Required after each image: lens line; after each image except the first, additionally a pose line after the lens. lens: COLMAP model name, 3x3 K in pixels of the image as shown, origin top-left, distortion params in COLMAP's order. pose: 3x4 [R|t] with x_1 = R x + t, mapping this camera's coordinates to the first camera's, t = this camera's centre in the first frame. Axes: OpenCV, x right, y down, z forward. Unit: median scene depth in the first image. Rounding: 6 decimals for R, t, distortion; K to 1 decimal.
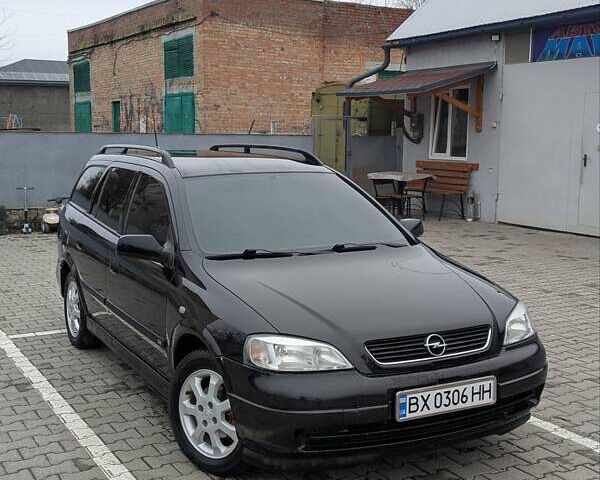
lens RADIAL K [[848.4, 0, 305.7], [0, 848.4, 242.9], [0, 0, 1]] dist [0.038771, 0.000000]
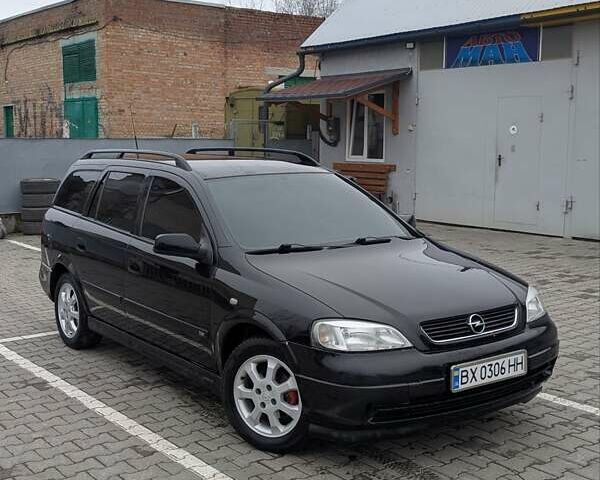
lens RADIAL K [[848.4, 0, 294.2], [0, 848.4, 237.1], [0, 0, 1]] dist [0.038771, 0.000000]
pose [[0.991516, -0.023632, 0.127815, -0.159481], [0.025078, 0.999638, -0.009718, 0.007824], [-0.127539, 0.012841, 0.991750, -0.057748]]
